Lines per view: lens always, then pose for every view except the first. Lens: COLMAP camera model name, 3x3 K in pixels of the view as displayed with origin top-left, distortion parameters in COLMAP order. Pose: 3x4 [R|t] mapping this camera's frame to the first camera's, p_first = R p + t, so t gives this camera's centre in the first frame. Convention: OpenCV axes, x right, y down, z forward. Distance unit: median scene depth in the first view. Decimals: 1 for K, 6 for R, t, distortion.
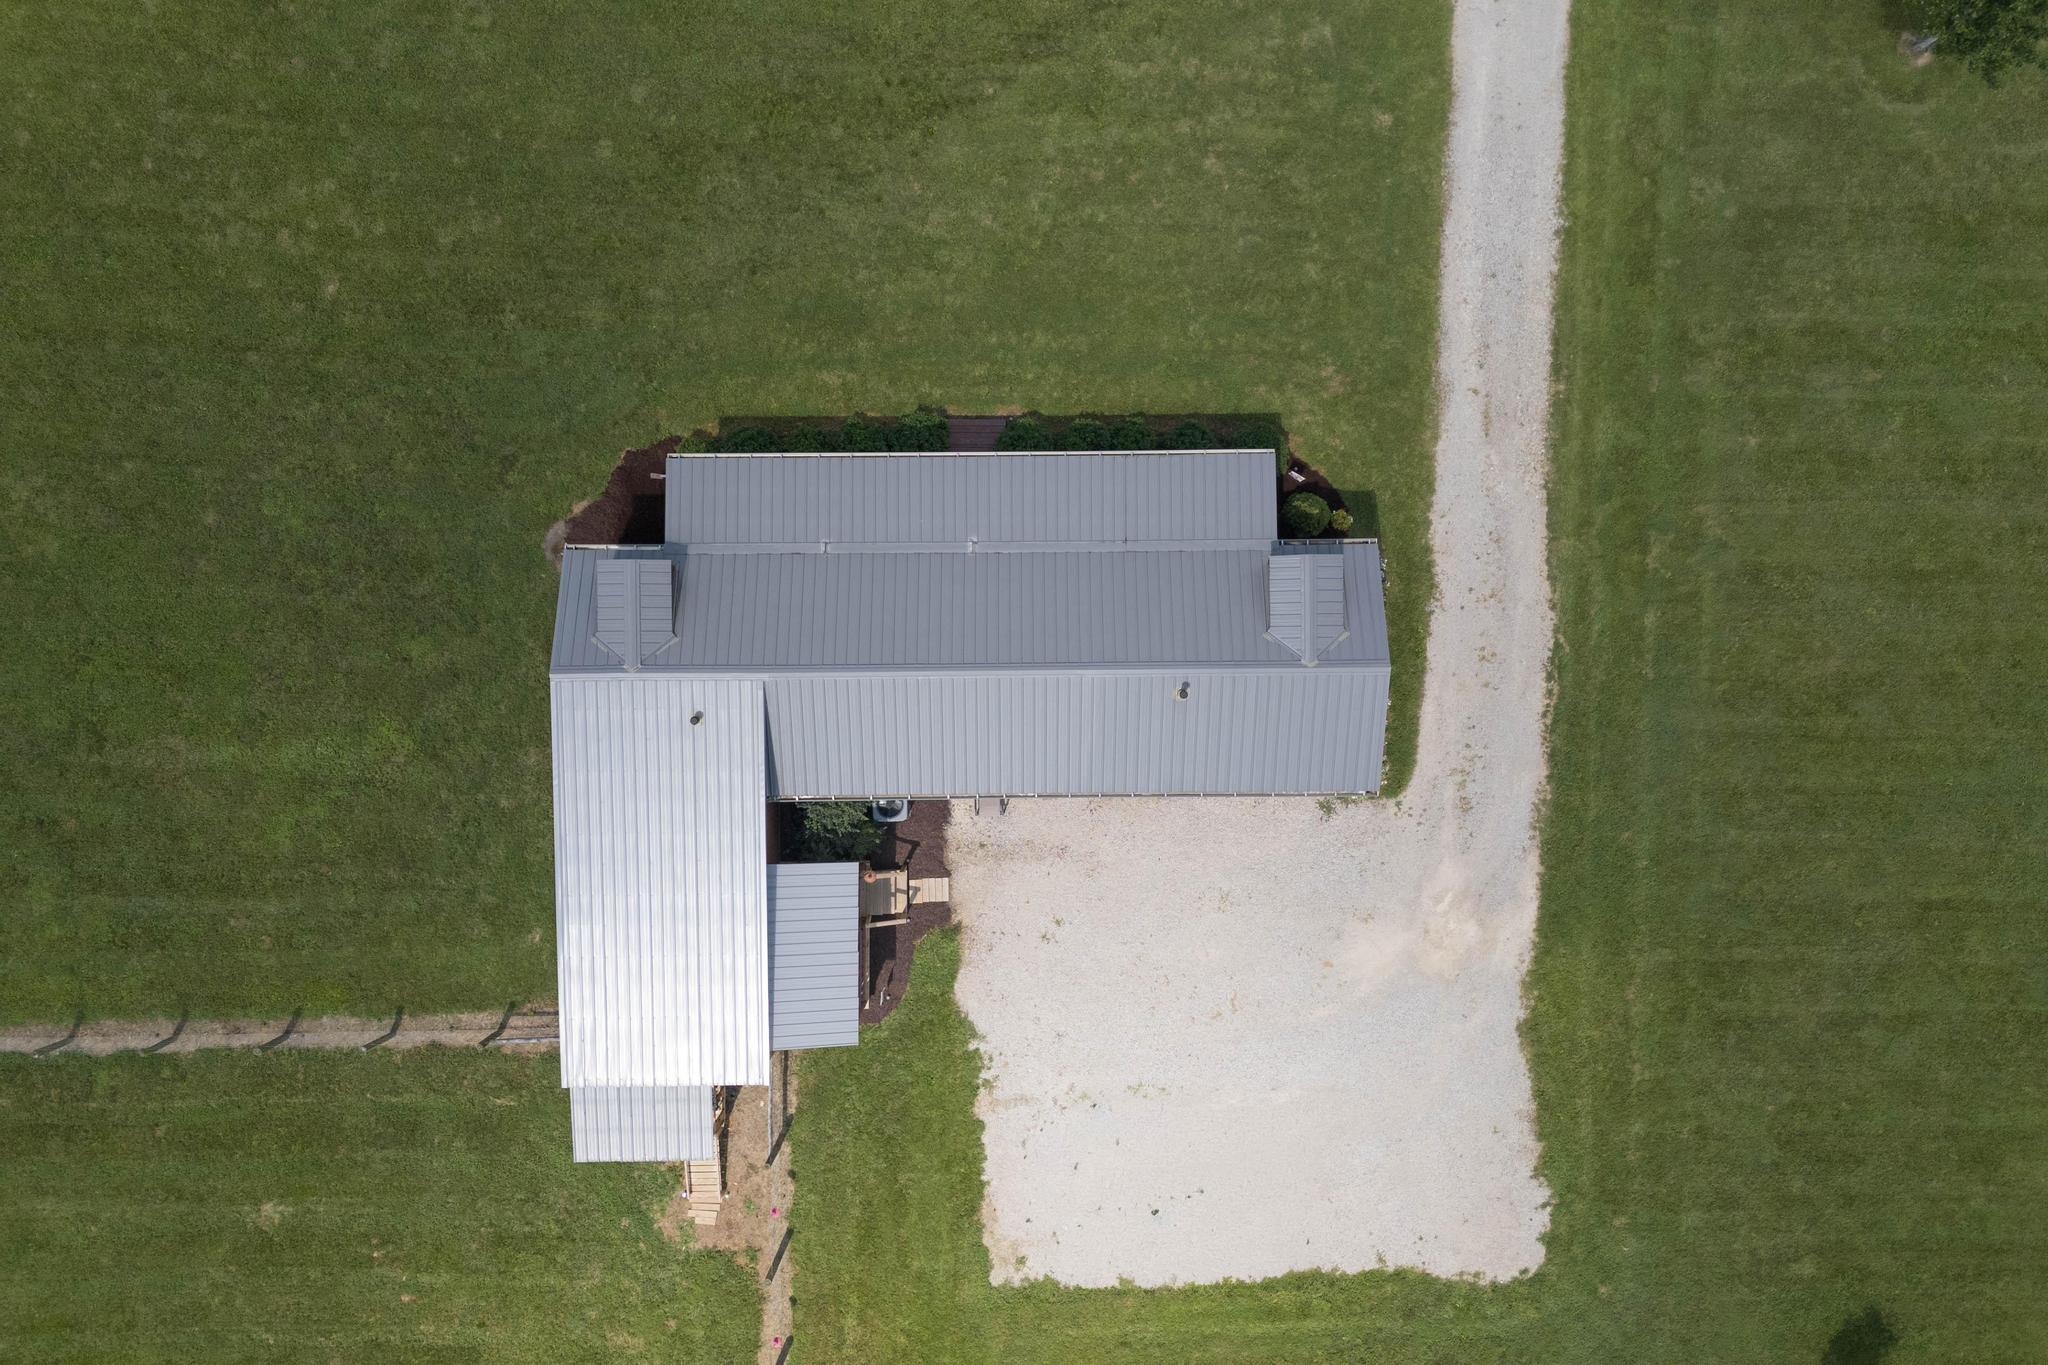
lens RADIAL K [[1501.3, 0, 1014.9], [0, 1501.3, 695.2], [0, 0, 1]] dist [0.063867, -0.054181]
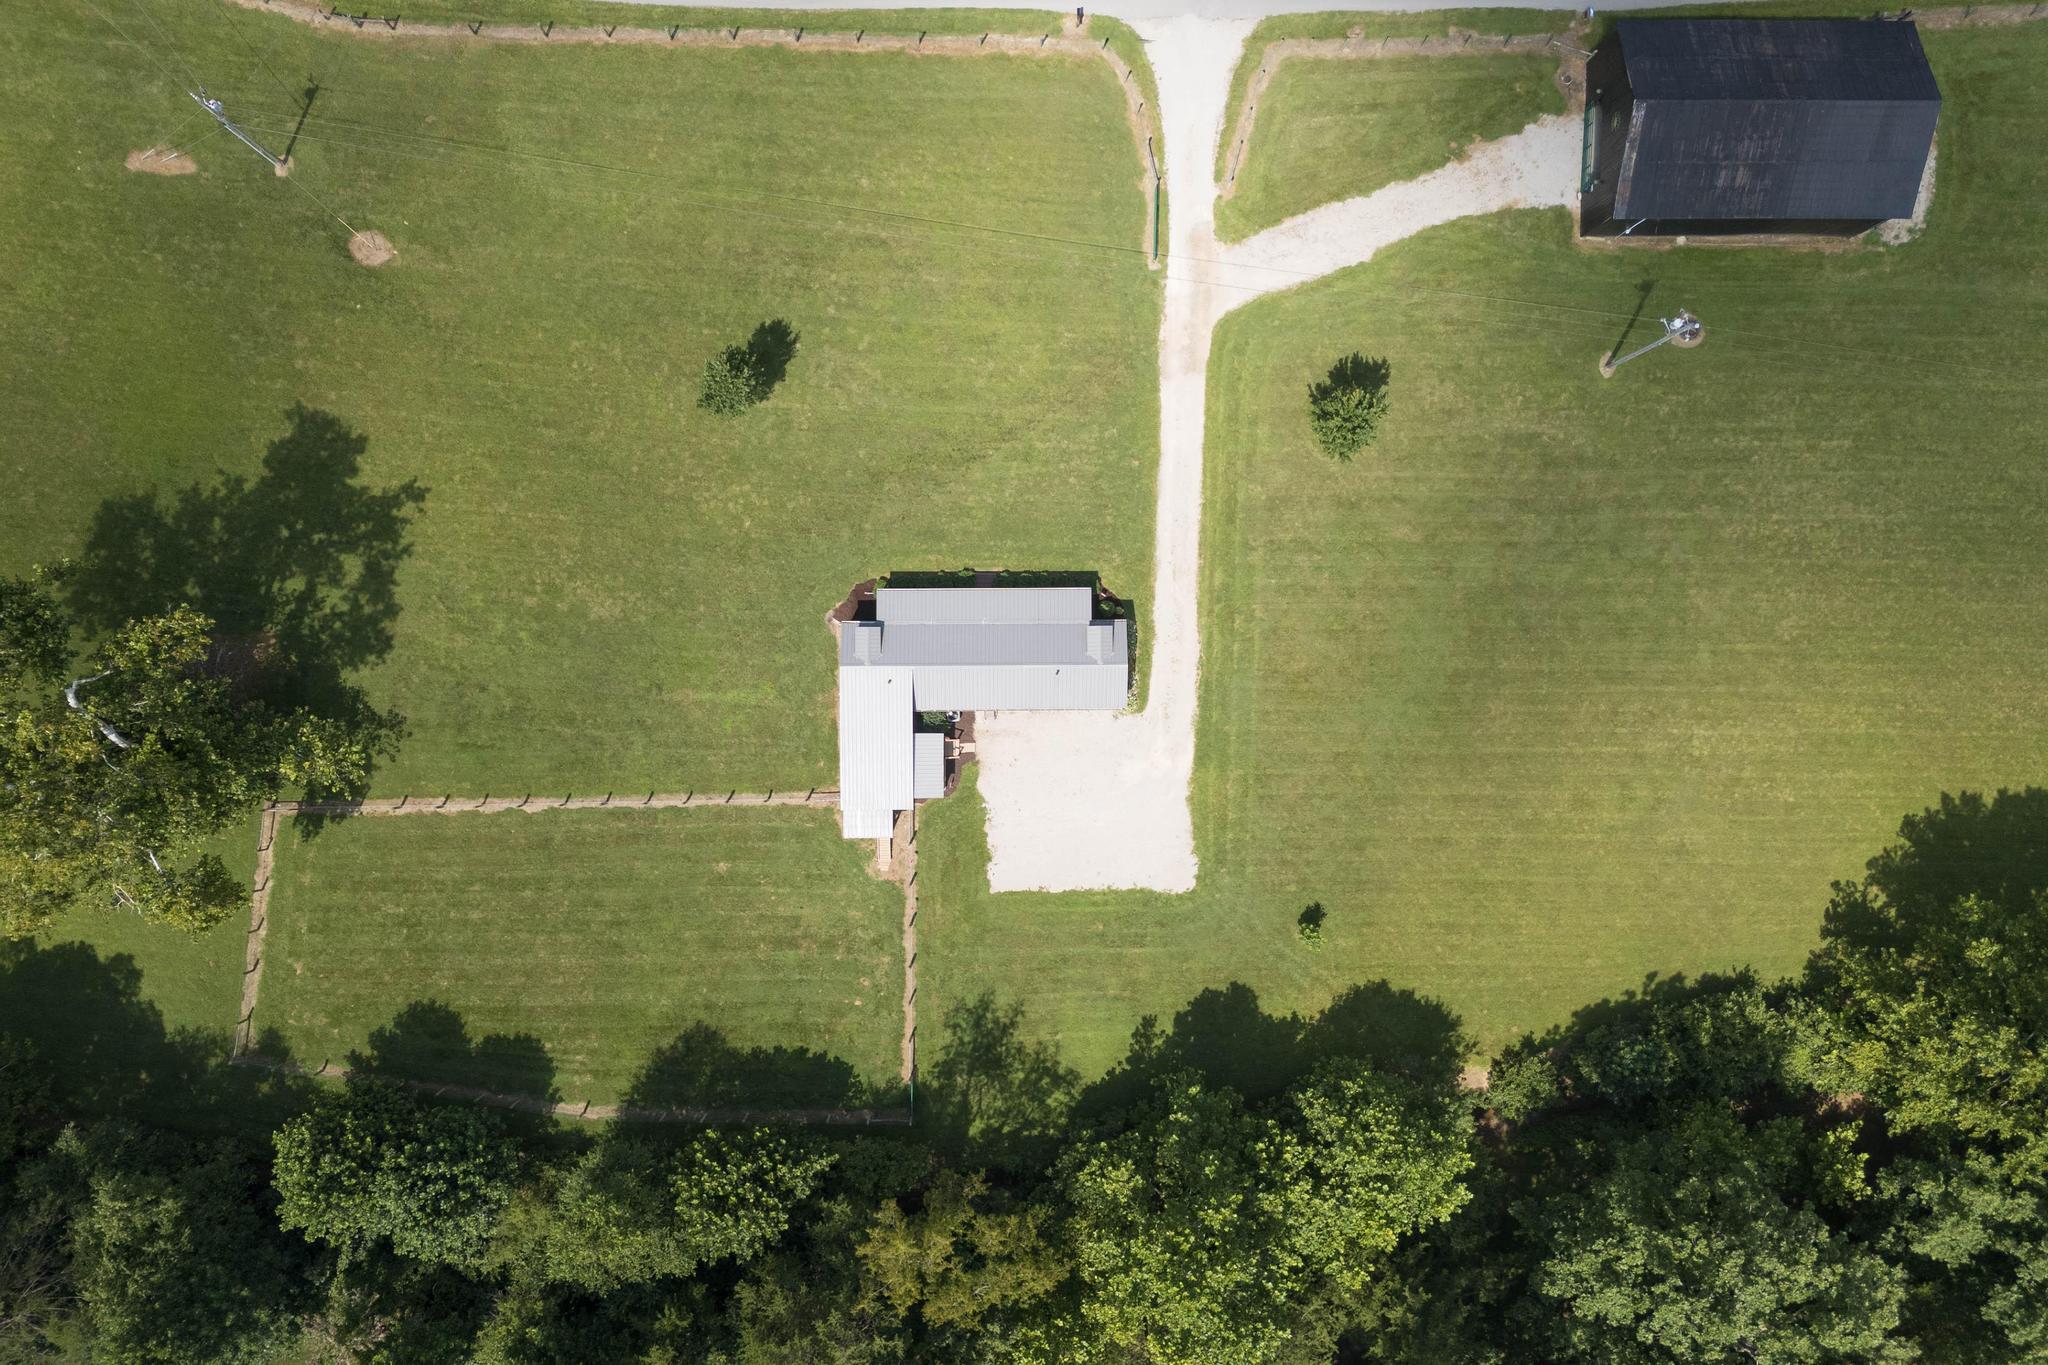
lens RADIAL K [[1501.3, 0, 1034.0], [0, 1501.3, 668.9], [0, 0, 1]] dist [0.063867, -0.054181]
pose [[0.999942, 0.002357, 0.010495, 0.033232], [-0.002228, 0.999922, -0.012262, 0.022215], [-0.010523, 0.012238, 0.999870, -1.678789]]
